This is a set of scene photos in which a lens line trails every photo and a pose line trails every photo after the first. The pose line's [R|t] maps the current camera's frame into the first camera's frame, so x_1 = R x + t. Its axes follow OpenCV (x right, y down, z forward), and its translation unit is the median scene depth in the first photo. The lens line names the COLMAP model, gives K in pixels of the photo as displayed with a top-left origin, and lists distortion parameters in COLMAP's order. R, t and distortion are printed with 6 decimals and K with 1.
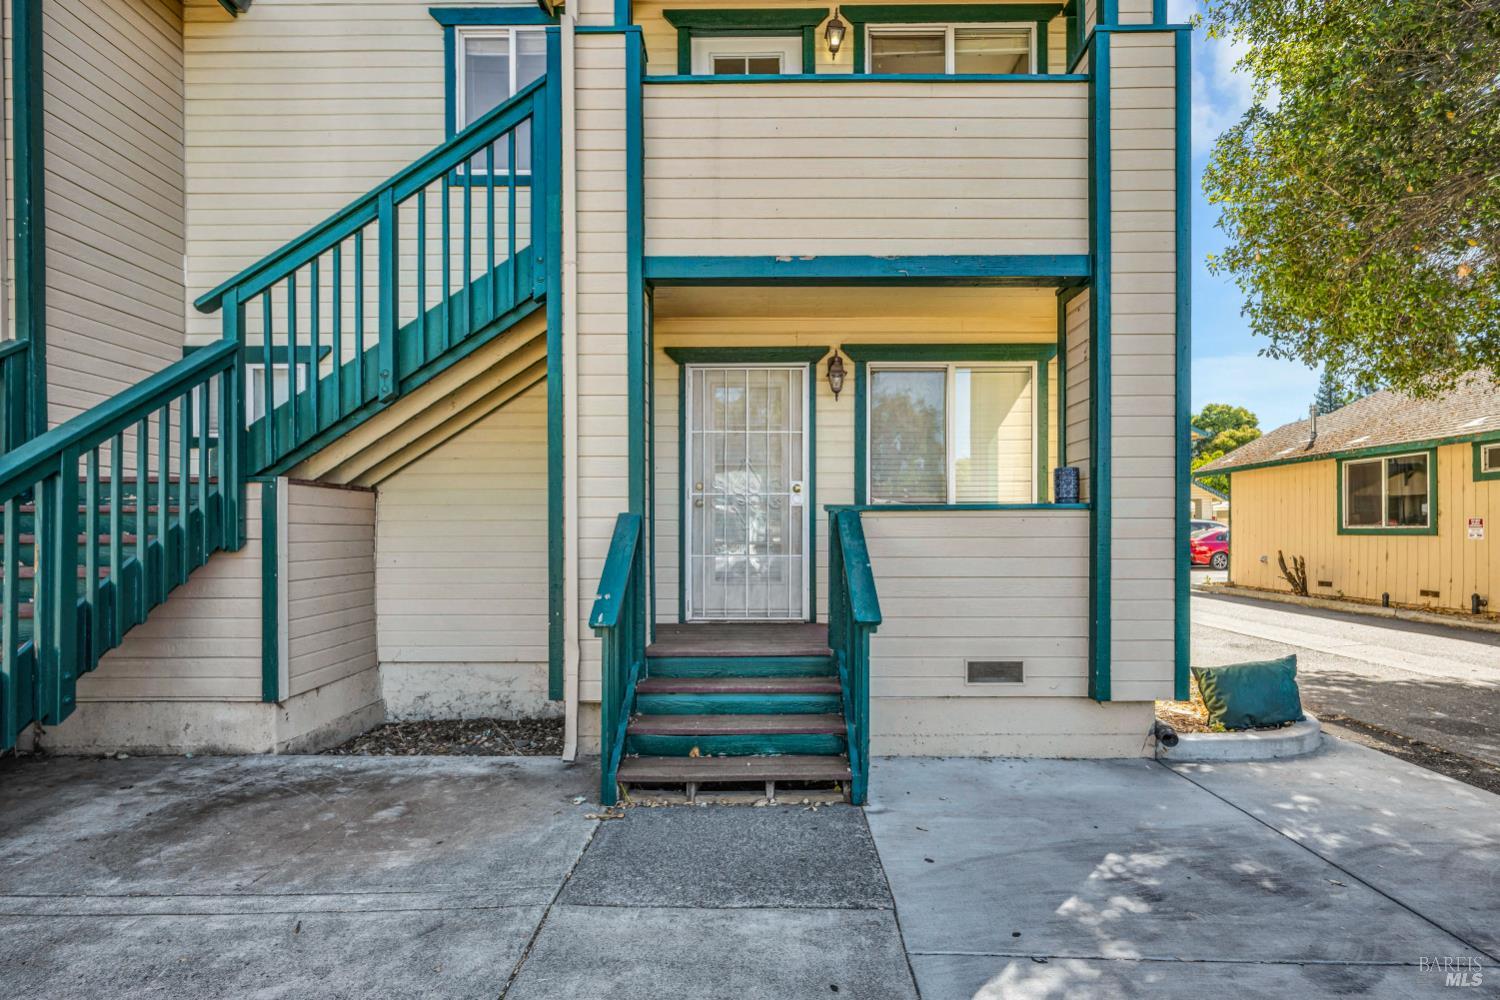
lens RADIAL K [[650.1, 0, 775.8], [0, 650.1, 524.1], [0, 0, 1]] dist [0.000536, -0.000586]
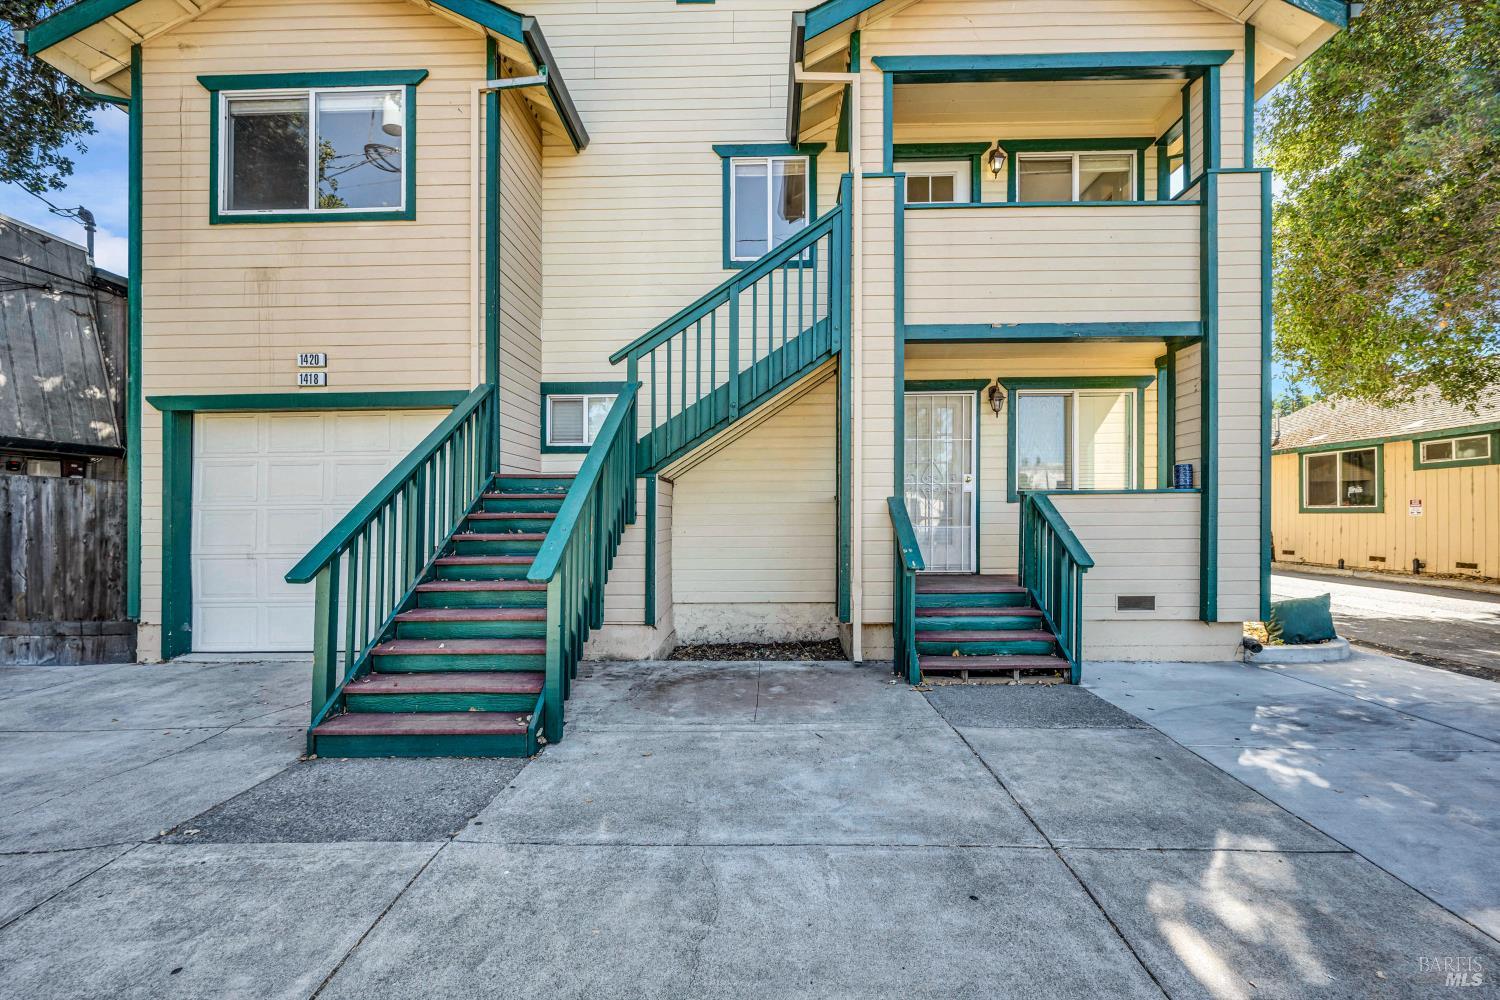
lens RADIAL K [[562.0, 0, 765.6], [0, 562.0, 509.1], [0, 0, 1]] dist [-0.000762, -0.000389]
pose [[0.999964, -0.005244, -0.006634, -0.505270], [0.005246, 0.999986, 0.000223, 0.009482], [0.006633, -0.000257, 0.999978, -0.288968]]
